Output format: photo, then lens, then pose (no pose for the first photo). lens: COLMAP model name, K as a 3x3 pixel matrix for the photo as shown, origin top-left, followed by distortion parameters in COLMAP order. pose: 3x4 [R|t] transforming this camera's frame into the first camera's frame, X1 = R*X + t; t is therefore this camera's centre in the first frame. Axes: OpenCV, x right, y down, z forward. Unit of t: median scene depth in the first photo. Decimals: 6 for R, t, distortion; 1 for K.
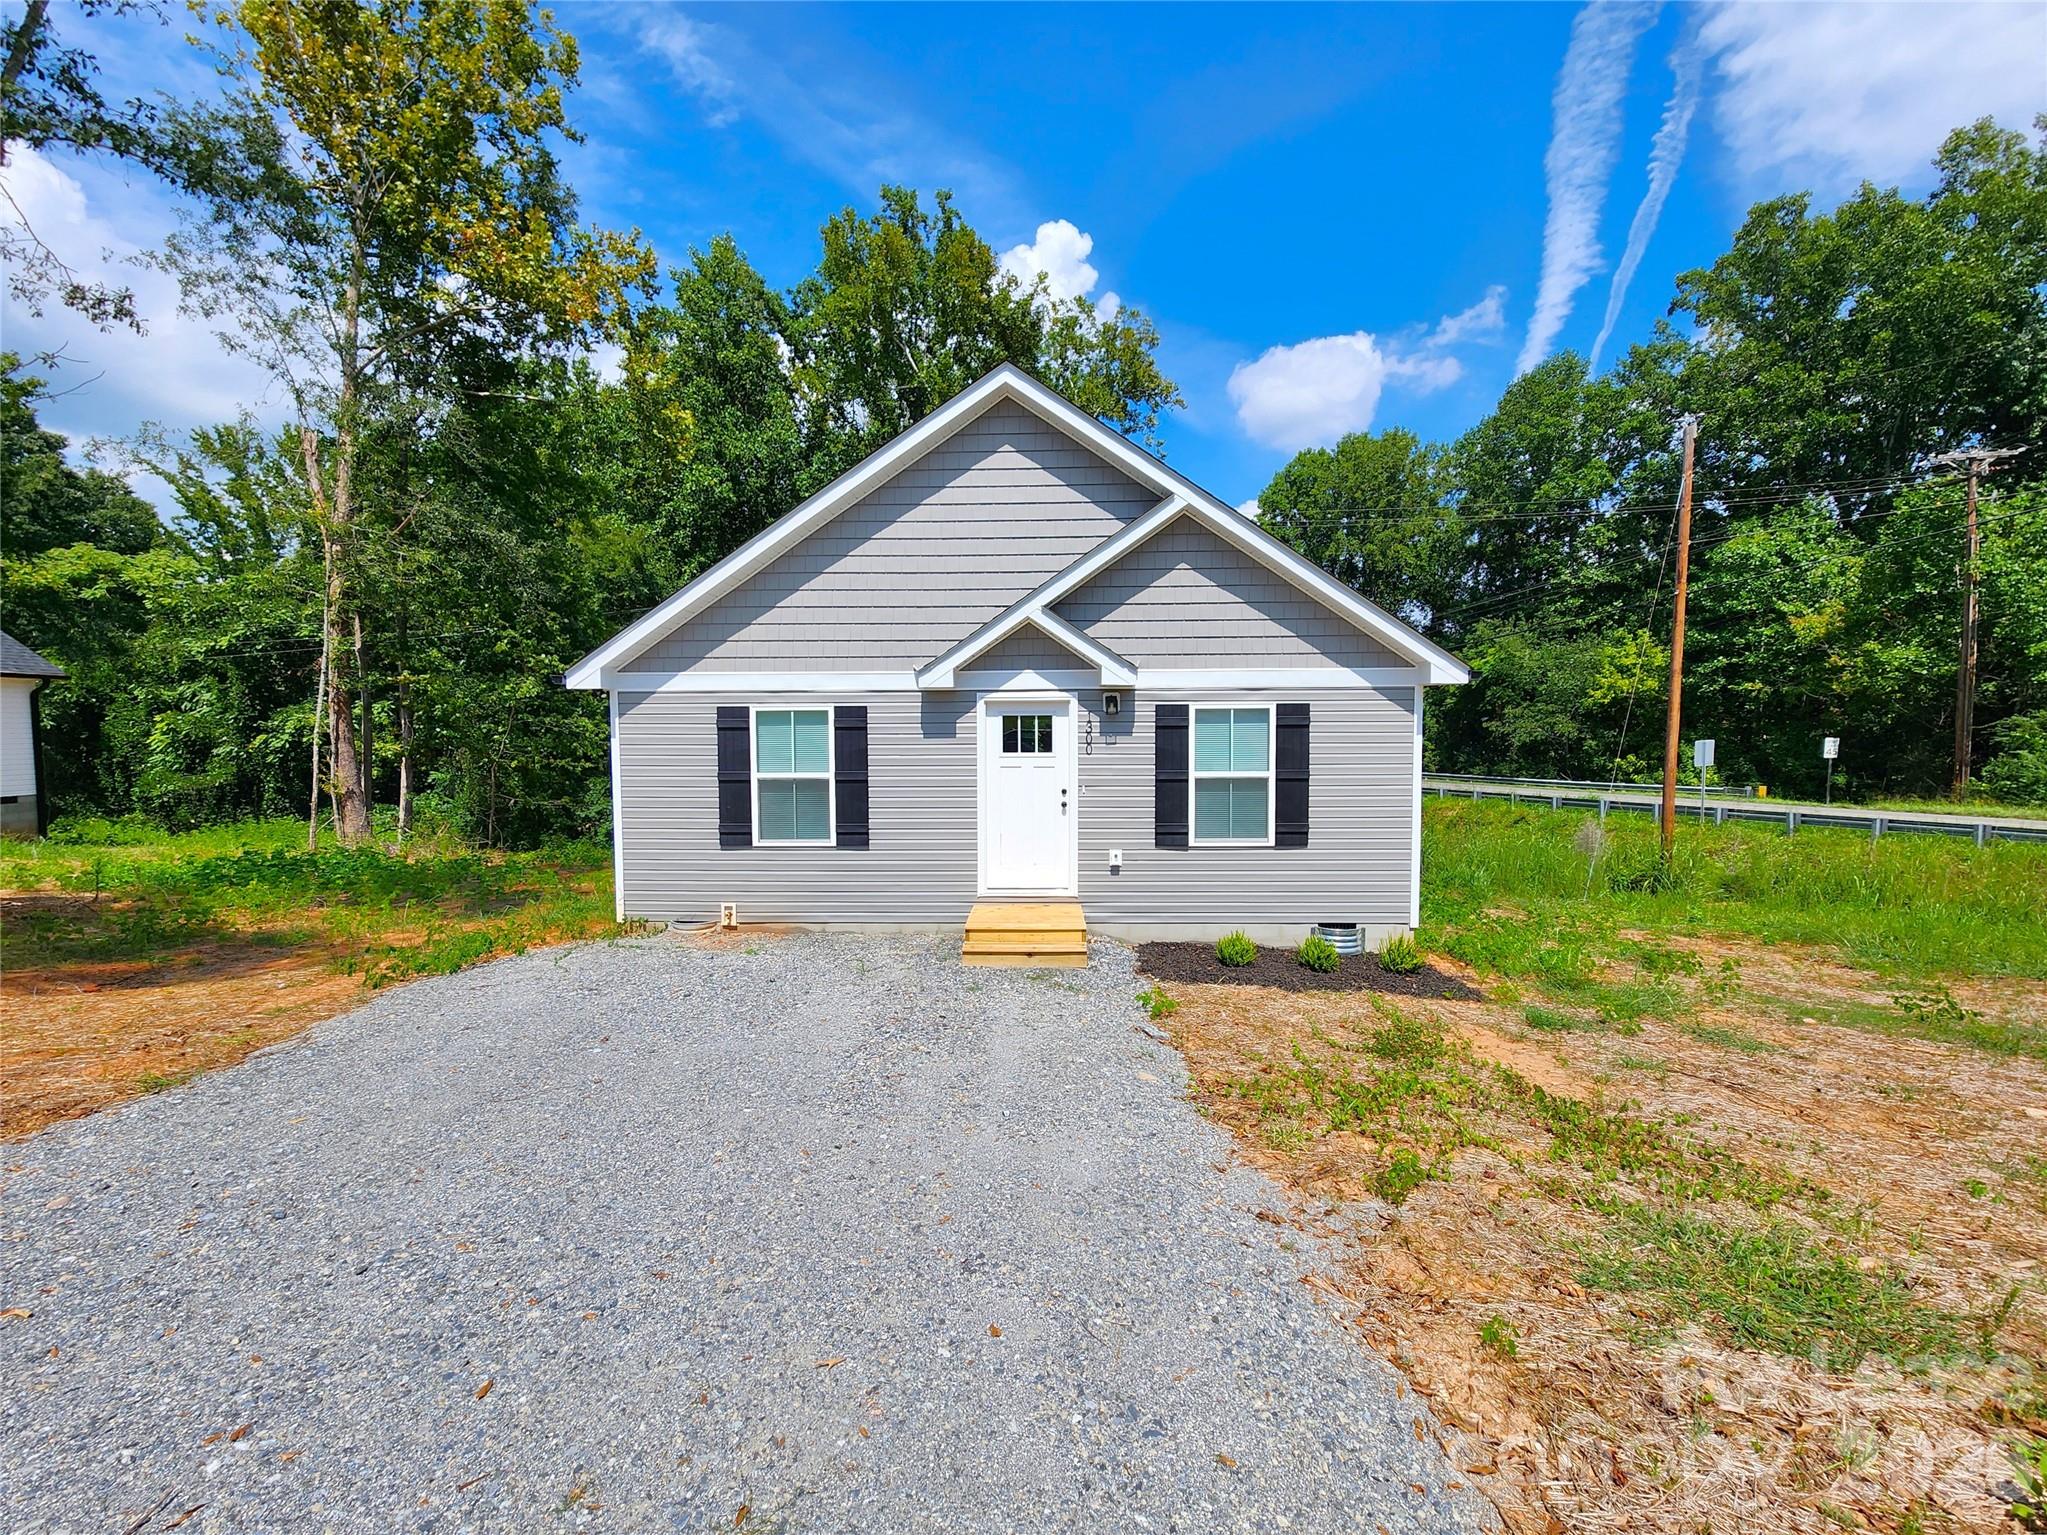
lens RADIAL K [[841.6, 0, 1025.2], [0, 841.6, 764.2], [0, 0, 1]] dist [0.001062, -0.000273]
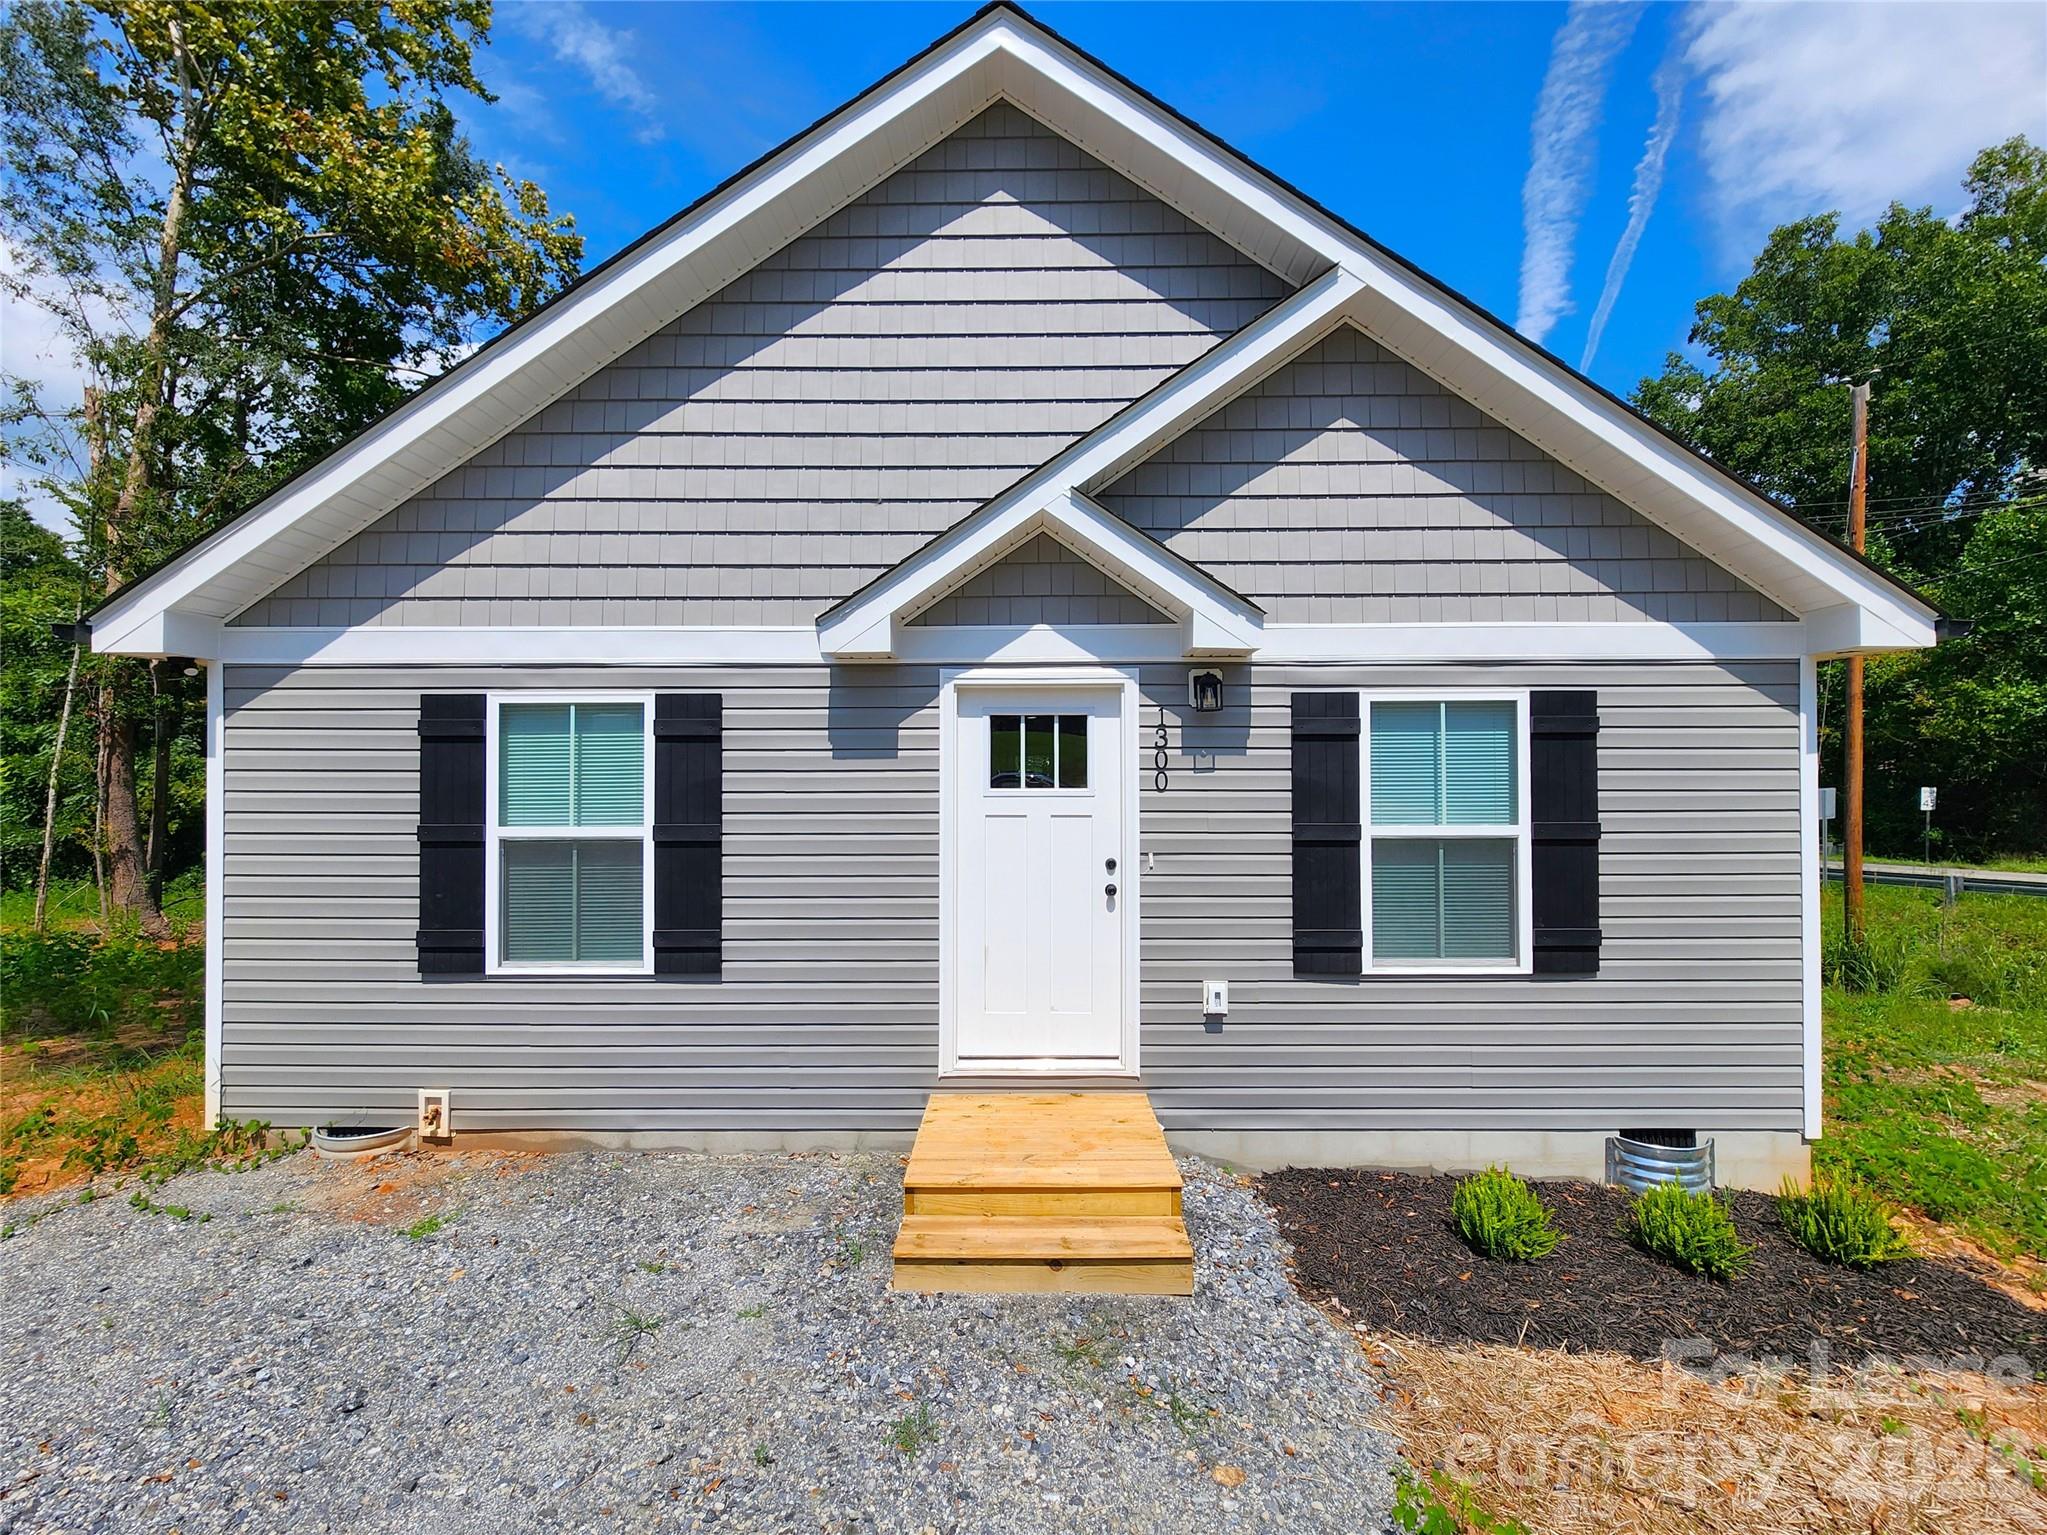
lens RADIAL K [[861.7, 0, 1025.9], [0, 861.7, 762.8], [0, 0, 1]] dist [-0.000447, -0.000218]
pose [[0.999674, 0.002978, 0.025356, -0.018663], [-0.001368, 0.997994, -0.063291, 0.004307], [-0.025493, 0.063236, 0.997673, 0.483749]]
